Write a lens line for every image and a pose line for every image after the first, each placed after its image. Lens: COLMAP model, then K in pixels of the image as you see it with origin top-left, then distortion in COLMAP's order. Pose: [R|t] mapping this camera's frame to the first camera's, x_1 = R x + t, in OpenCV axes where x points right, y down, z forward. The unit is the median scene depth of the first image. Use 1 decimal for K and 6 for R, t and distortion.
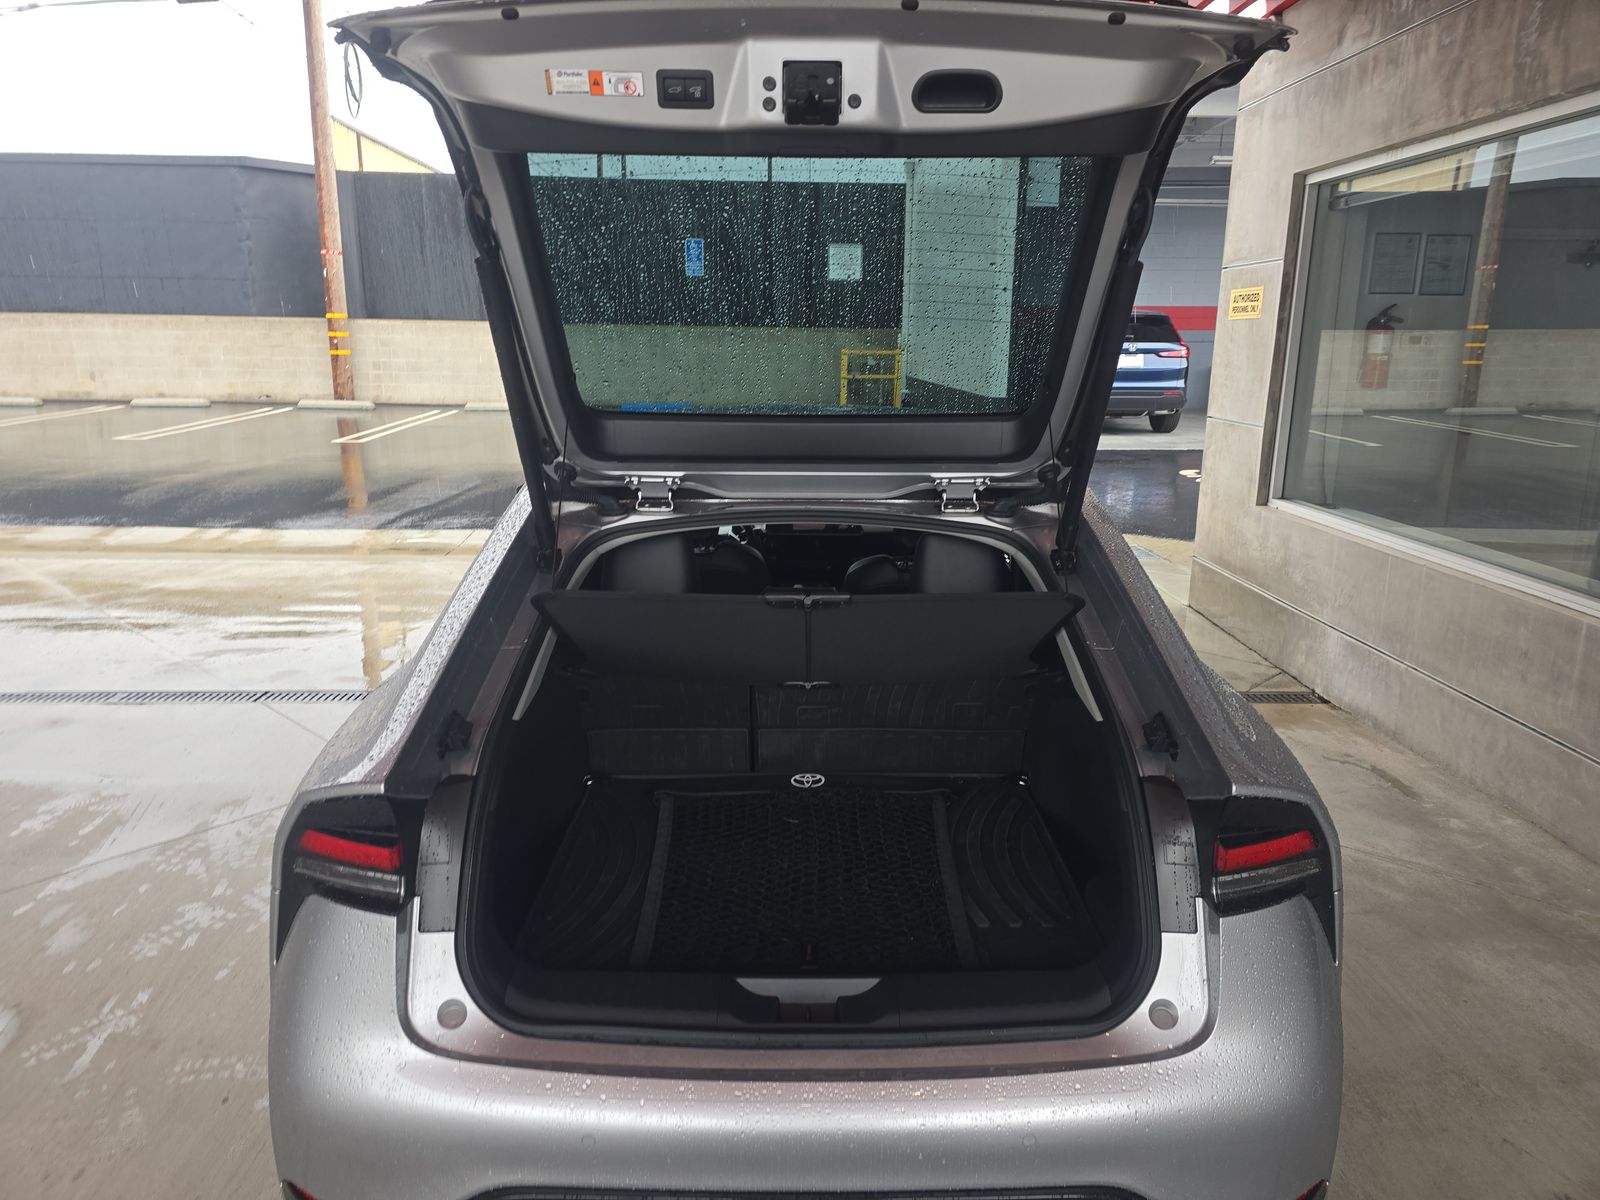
lens RADIAL K [[1094.4, 0, 814.1], [0, 1094.4, 593.6], [0, 0, 1]] dist [0.026805, -0.036158]
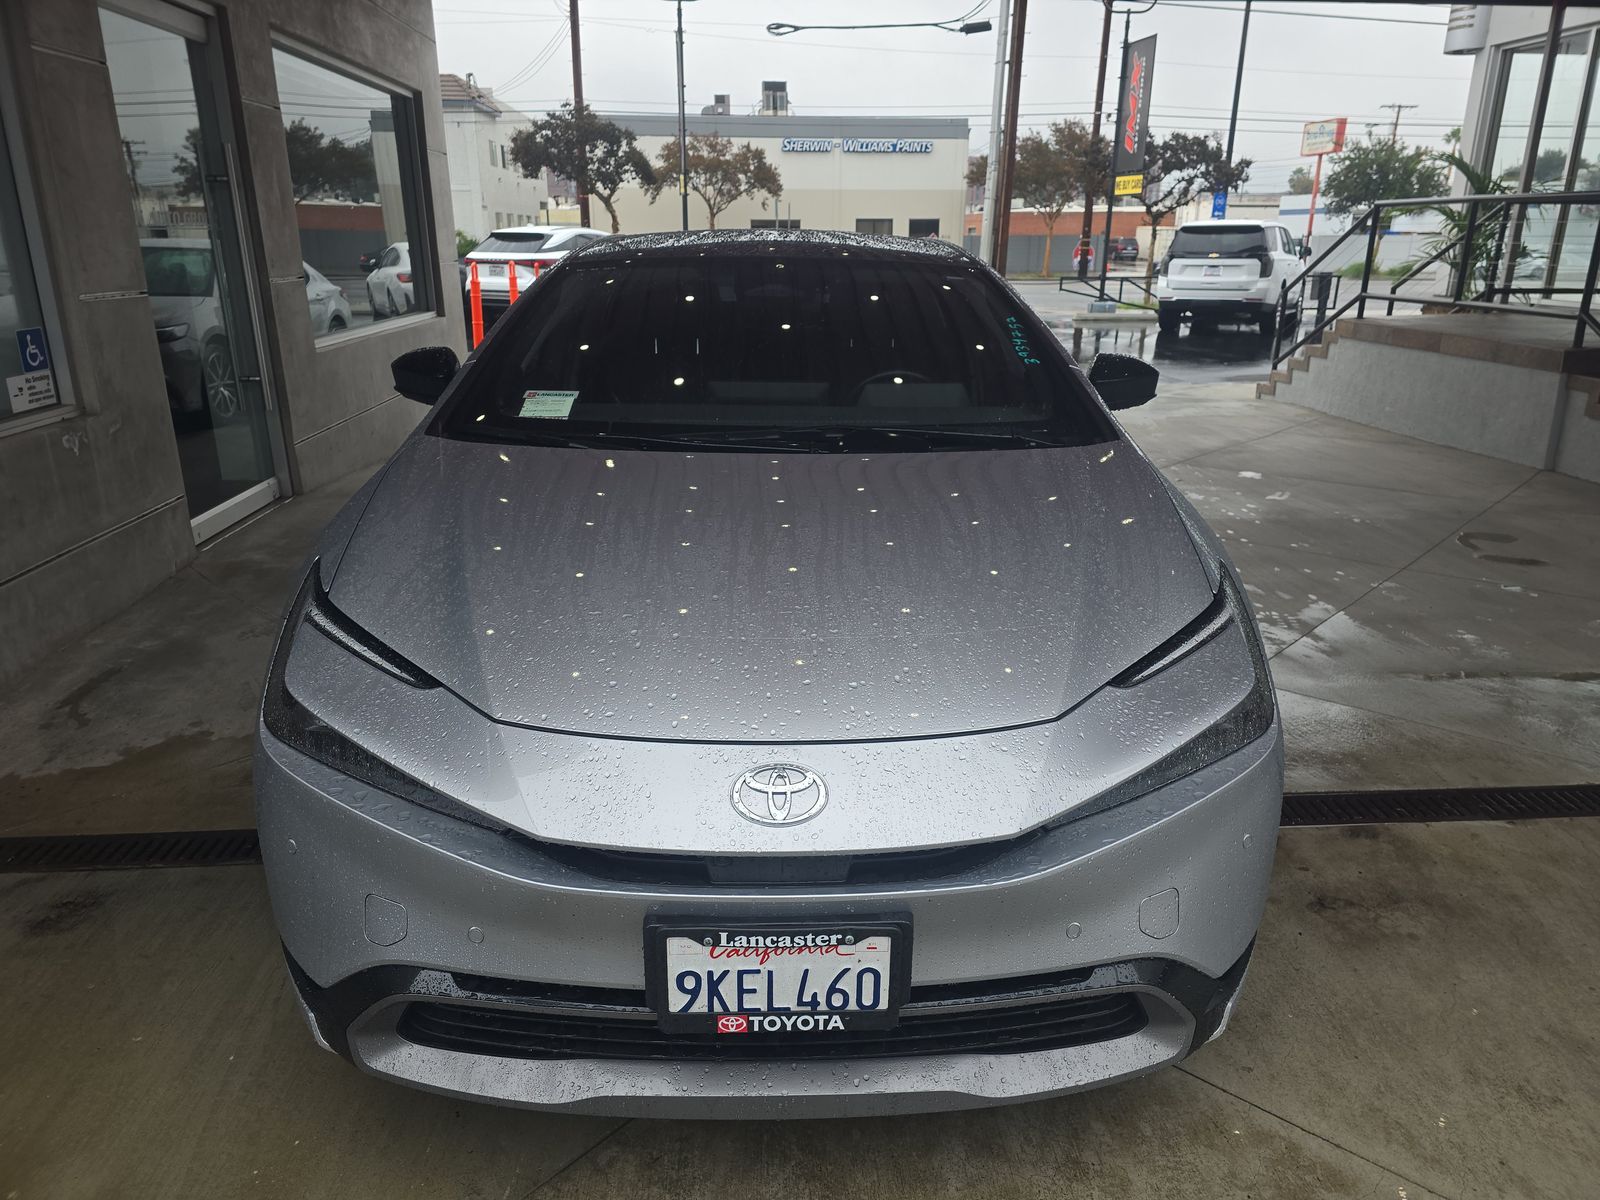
lens RADIAL K [[1094.4, 0, 814.1], [0, 1094.4, 593.6], [0, 0, 1]] dist [0.026805, -0.036158]
pose [[-0.999590, -0.009459, -0.027015, -0.016118], [-0.022108, 0.854616, 0.518790, -0.361776], [0.018180, 0.519175, -0.854474, 1.762947]]
